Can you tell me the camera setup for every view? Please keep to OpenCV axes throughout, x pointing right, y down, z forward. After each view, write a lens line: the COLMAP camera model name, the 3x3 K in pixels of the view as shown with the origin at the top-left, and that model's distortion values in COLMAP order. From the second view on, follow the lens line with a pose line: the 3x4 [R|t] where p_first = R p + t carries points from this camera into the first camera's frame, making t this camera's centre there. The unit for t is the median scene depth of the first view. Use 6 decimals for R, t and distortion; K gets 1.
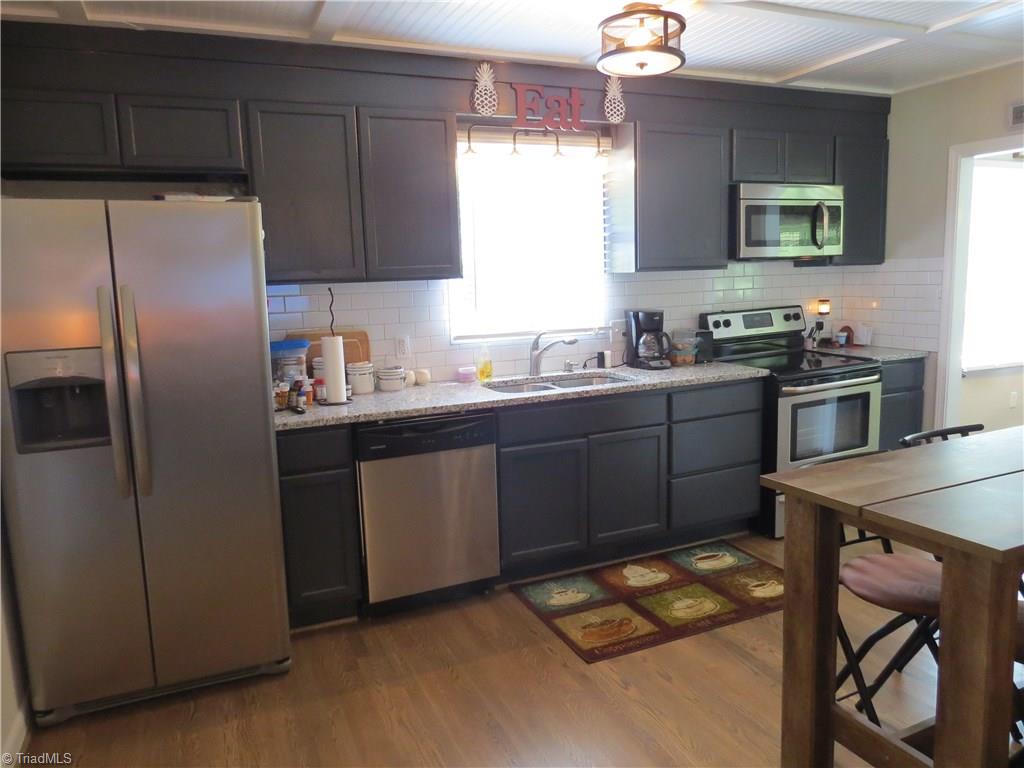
lens RADIAL K [[729.0, 0, 508.2], [0, 729.0, 376.7], [0, 0, 1]] dist [-0.012236, -0.003090]
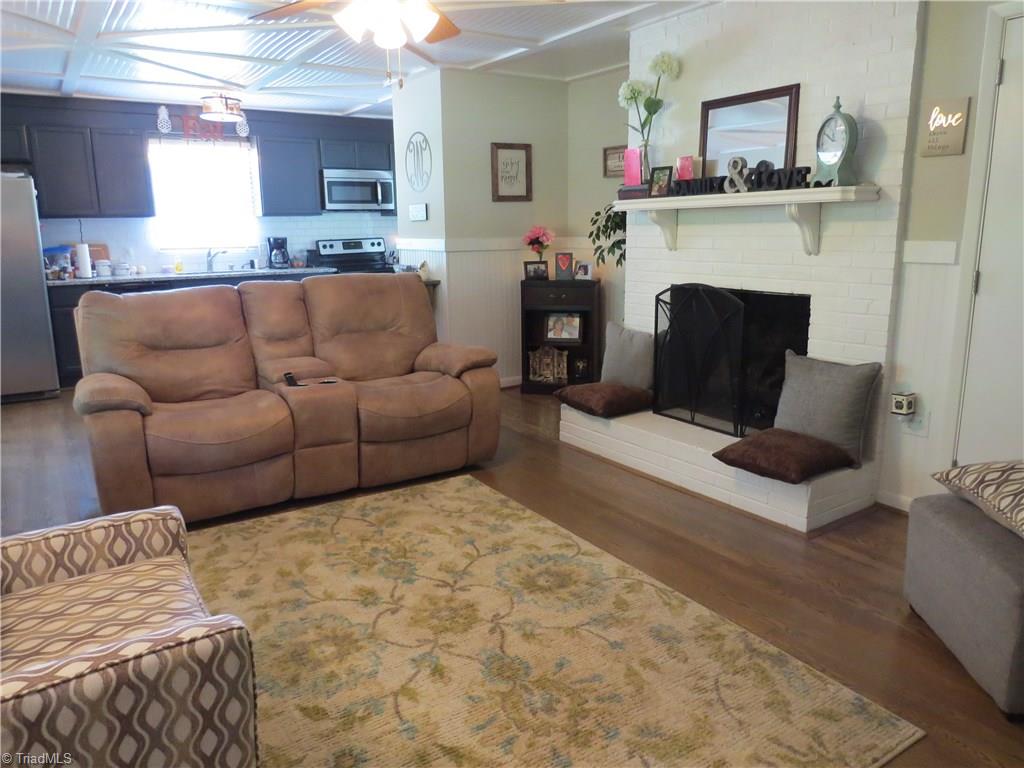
lens RADIAL K [[729.0, 0, 515.1], [0, 729.0, 388.7], [0, 0, 1]] dist [-0.012236, -0.003090]
pose [[0.987951, -0.016806, 0.153849, 0.549469], [0.005273, 0.997165, 0.075063, 0.173235], [-0.154675, -0.073348, 0.985239, -1.043097]]
